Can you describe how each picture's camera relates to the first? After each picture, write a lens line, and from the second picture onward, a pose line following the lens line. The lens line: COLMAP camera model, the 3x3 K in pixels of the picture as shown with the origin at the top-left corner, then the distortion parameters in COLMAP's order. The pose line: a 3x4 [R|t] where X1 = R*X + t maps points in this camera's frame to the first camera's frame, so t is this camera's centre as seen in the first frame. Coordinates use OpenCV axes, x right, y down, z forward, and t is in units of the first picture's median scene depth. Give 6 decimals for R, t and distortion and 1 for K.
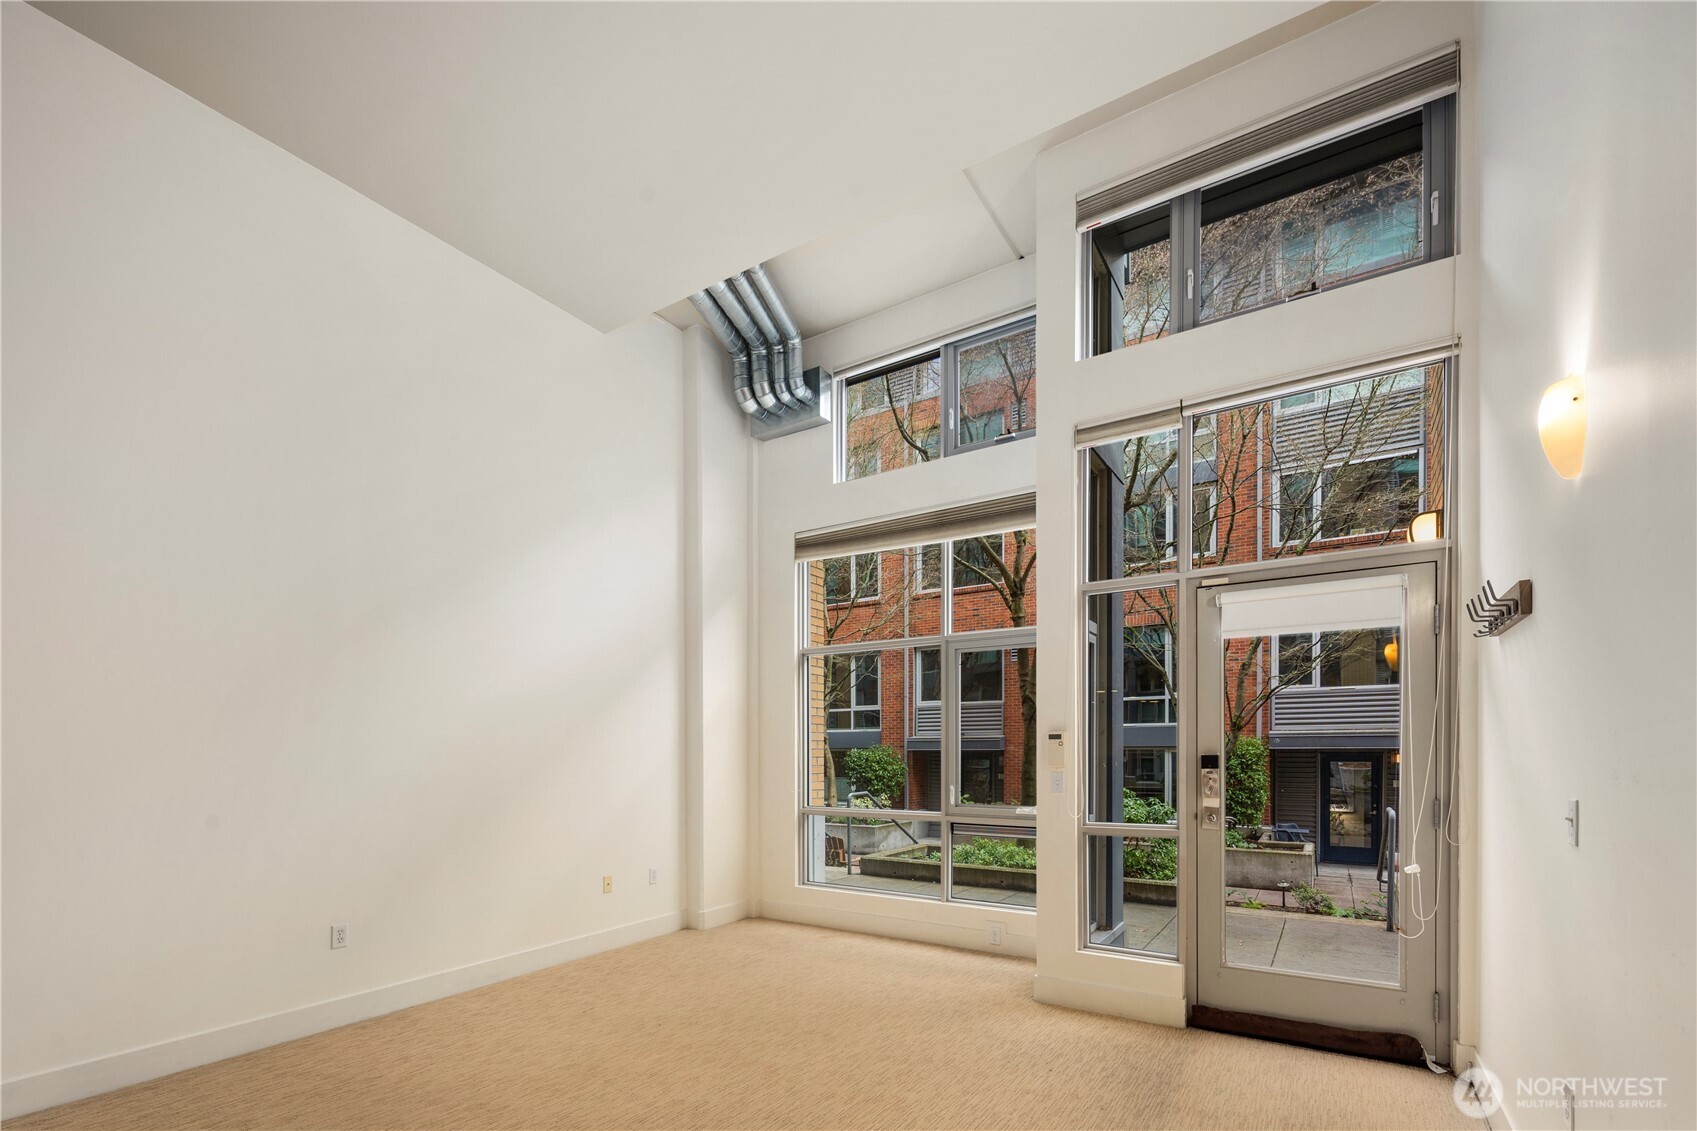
lens RADIAL K [[746.3, 0, 849.4], [0, 746.3, 754.7], [0, 0, 1]] dist [0.001913, -0.000557]
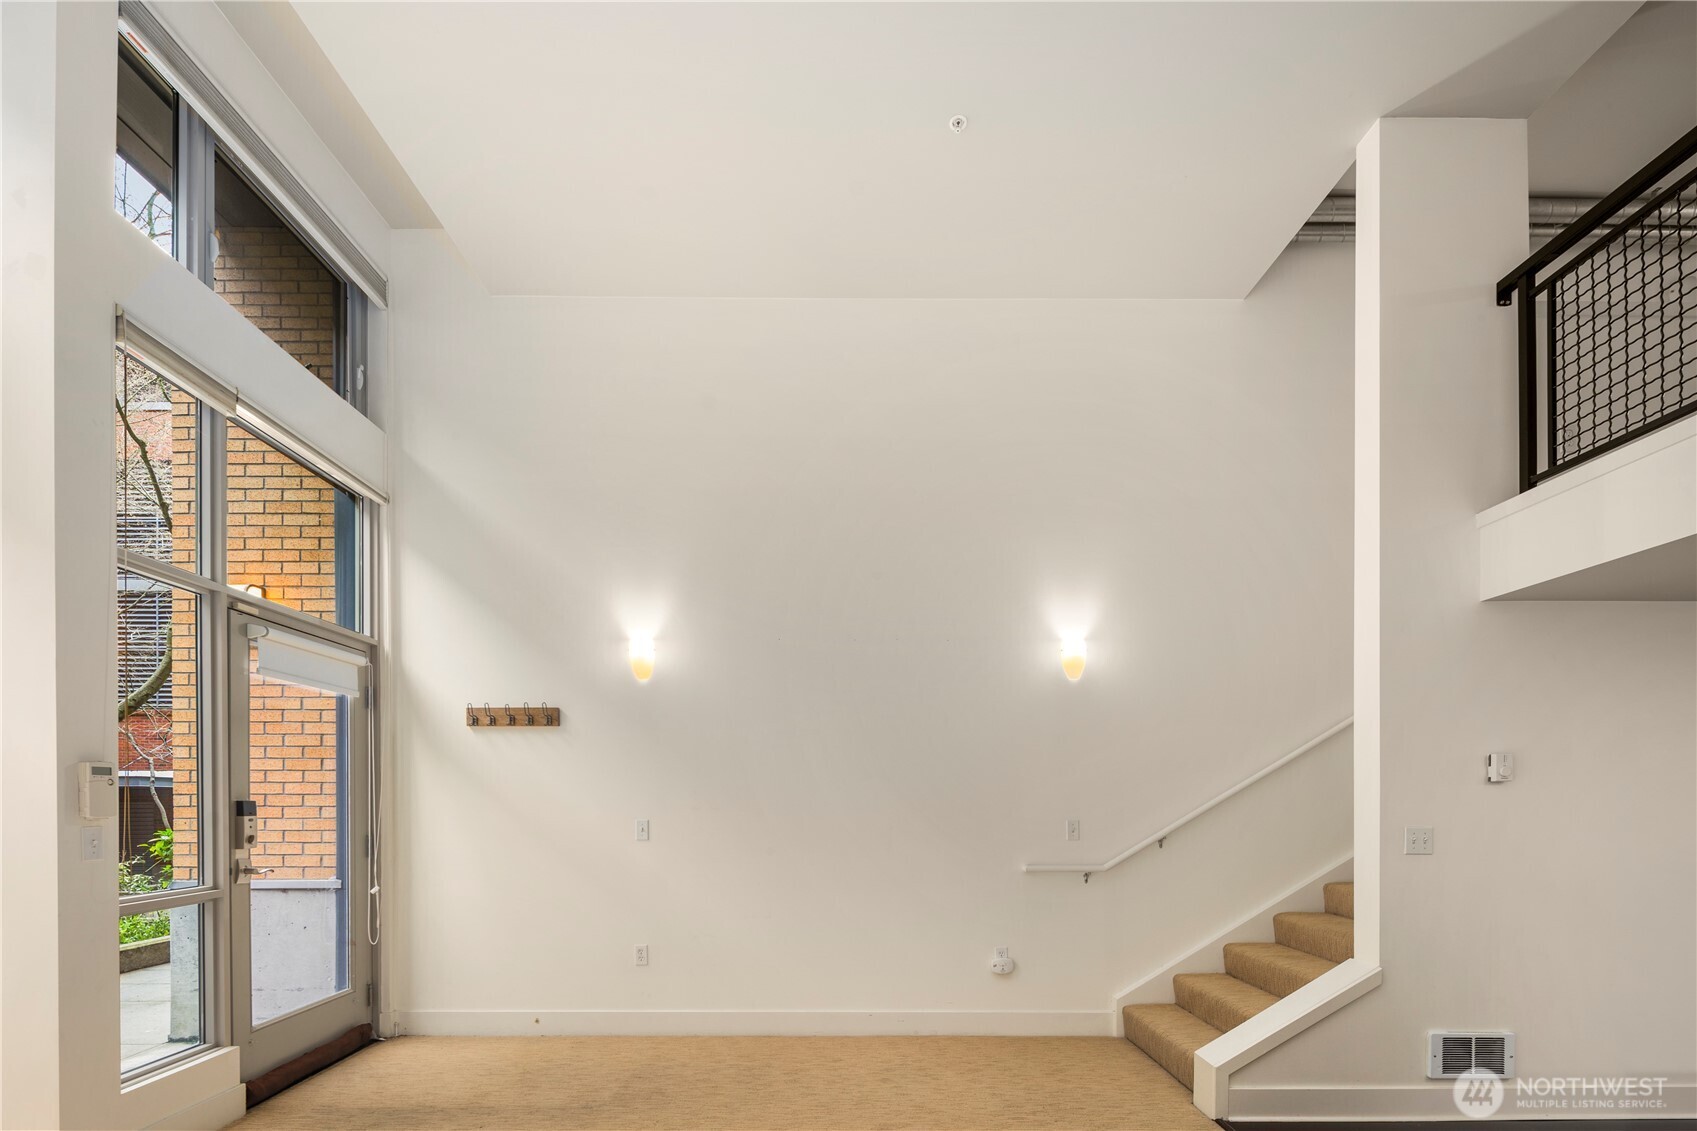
lens RADIAL K [[741.6, 0, 846.3], [0, 741.6, 807.0], [0, 0, 1]] dist [-0.000490, -0.000300]
pose [[-0.546705, -0.001287, 0.837324, -0.430932], [0.003402, 0.999987, 0.003758, 0.004591], [-0.837318, 0.004903, -0.546694, 0.579258]]
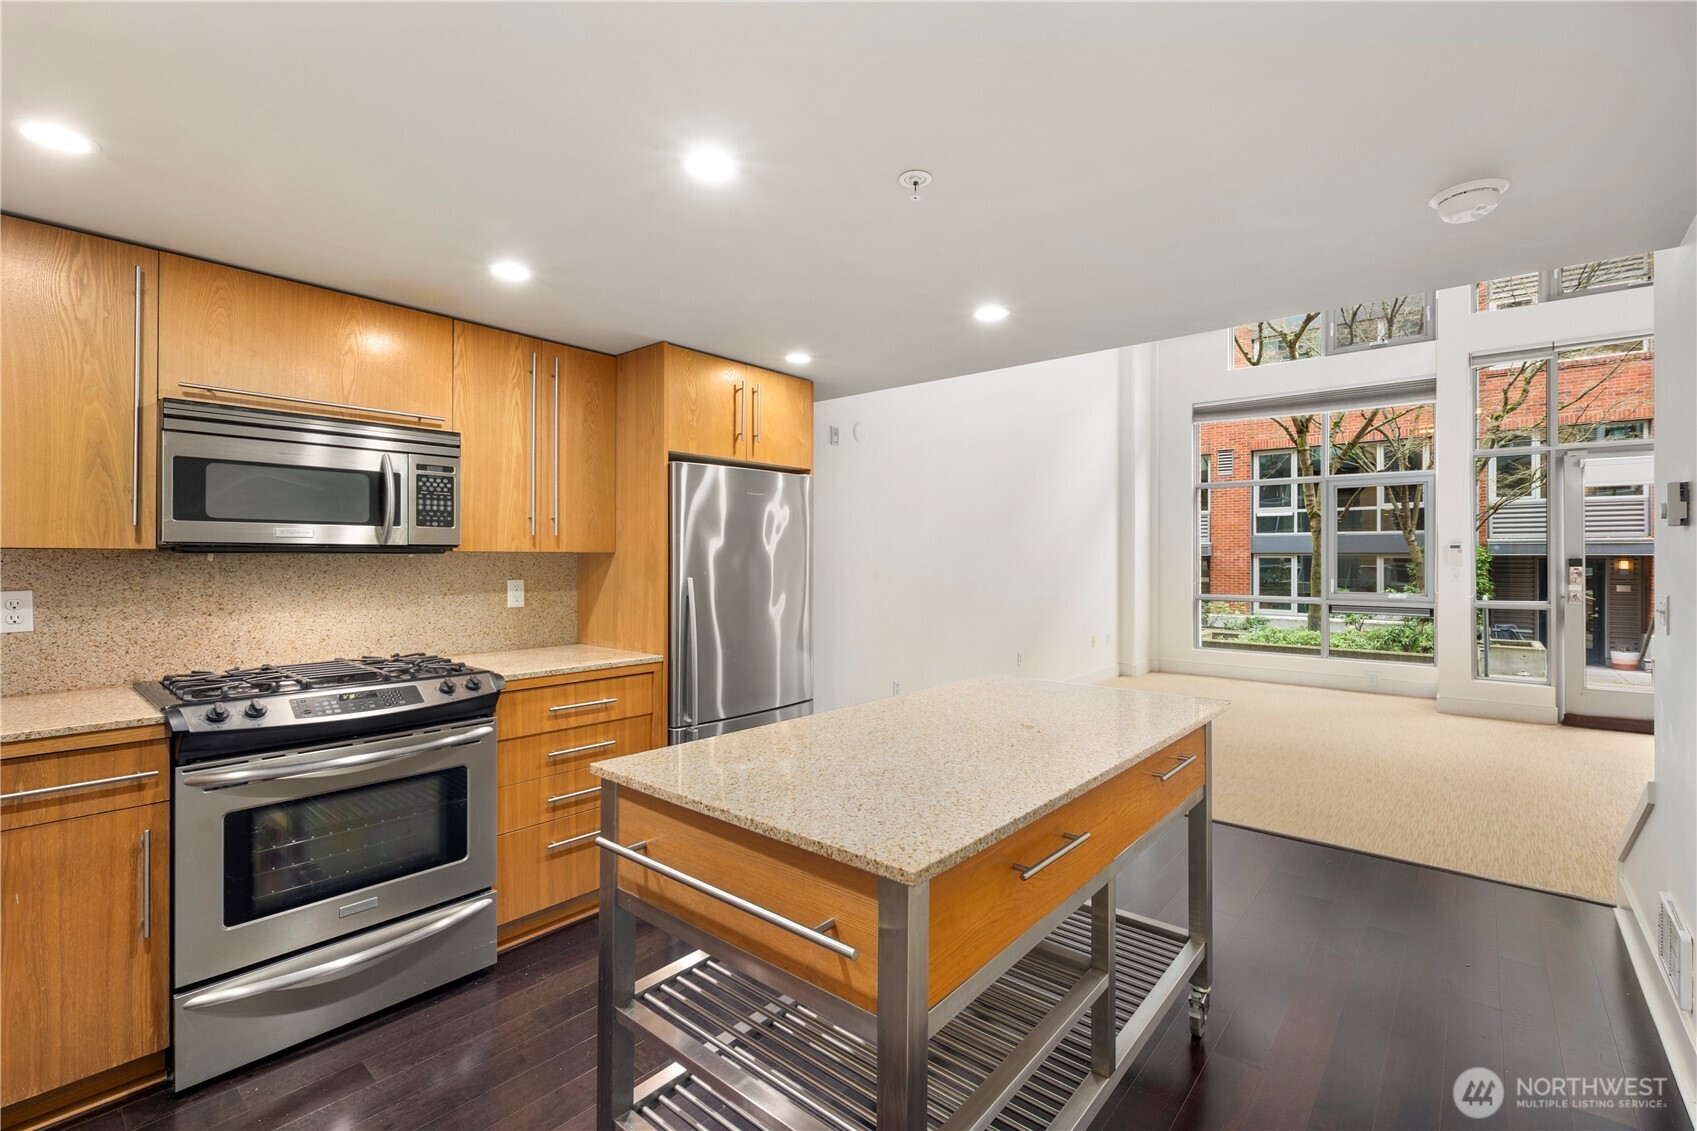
lens RADIAL K [[744.0, 0, 841.4], [0, 744.0, 555.3], [0, 0, 1]] dist [-0.001225, -0.000246]
pose [[0.990046, 0.003599, -0.140701, -0.571879], [-0.004496, 0.999972, -0.006062, 0.007180], [0.140675, 0.006634, 0.990034, -0.542064]]
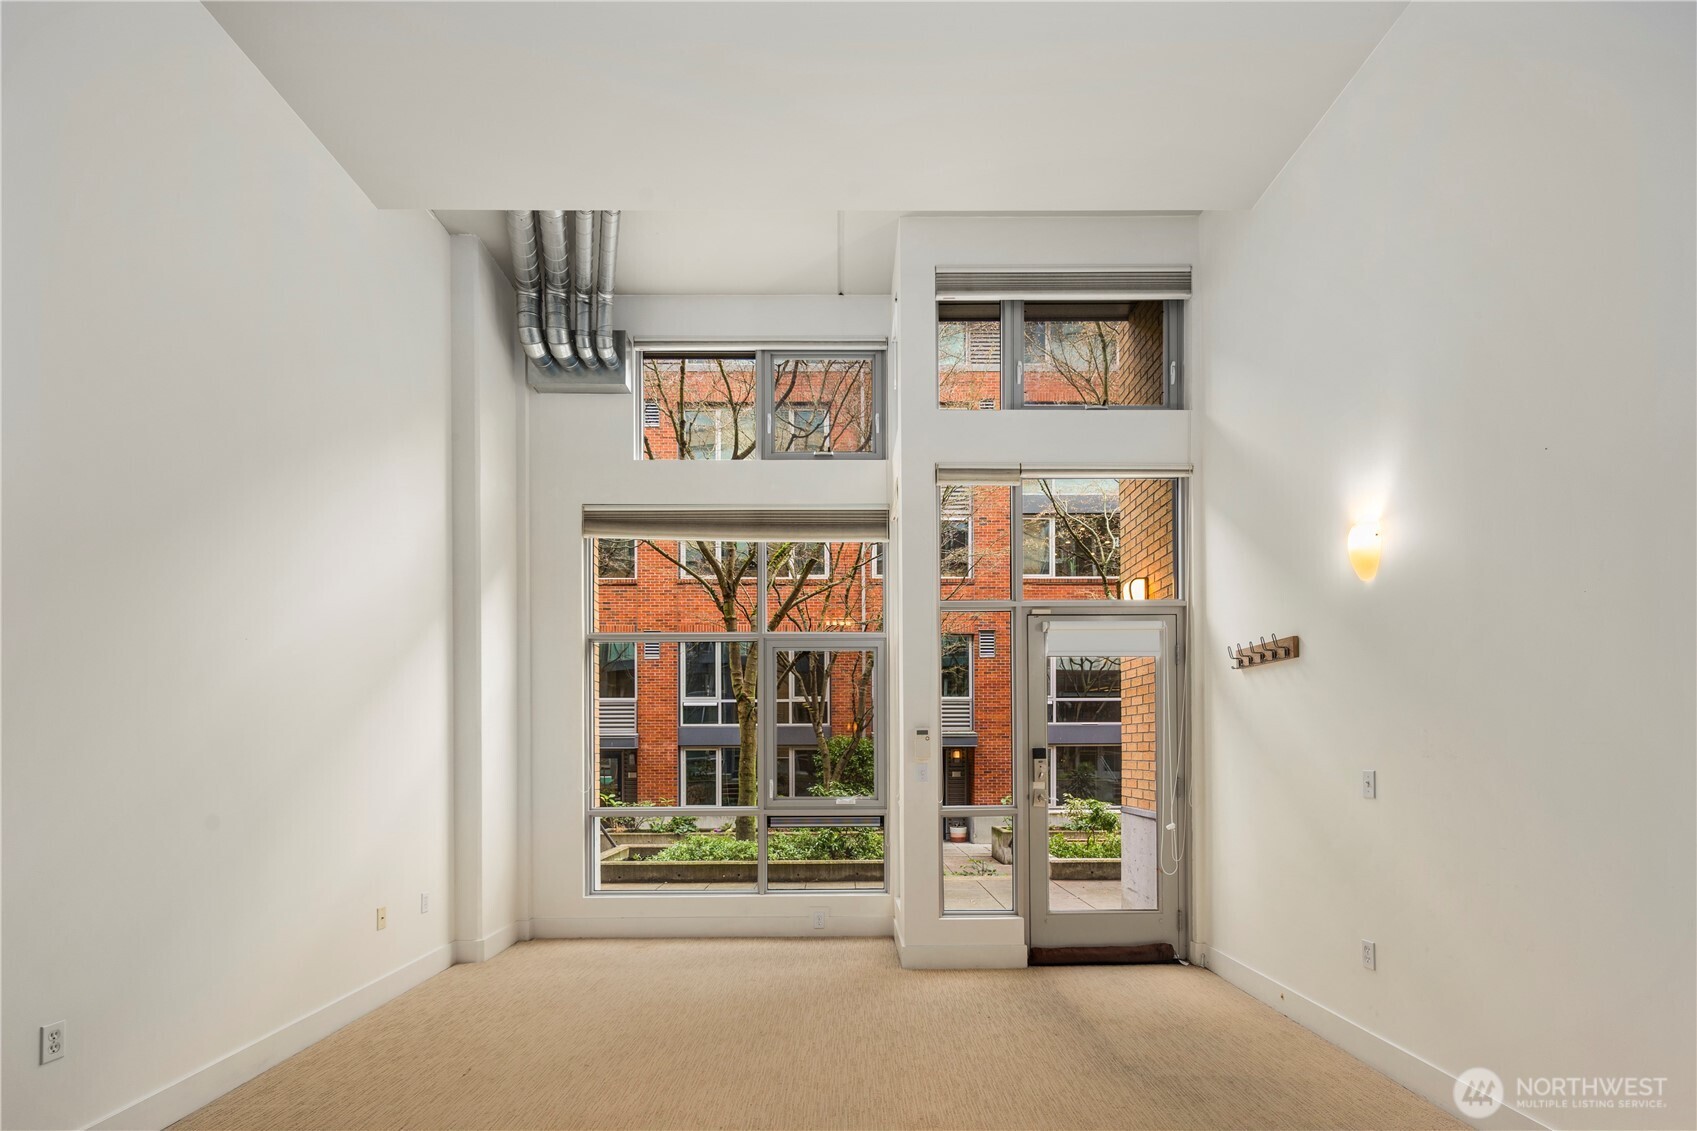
lens RADIAL K [[743.6, 0, 848.6], [0, 743.6, 747.0], [0, 0, 1]] dist [0.001025, -0.000327]
pose [[0.835451, 0.000326, 0.549565, -0.314965], [0.005081, 0.999953, -0.008317, 0.004893], [-0.549542, 0.009740, 0.835409, 0.081606]]
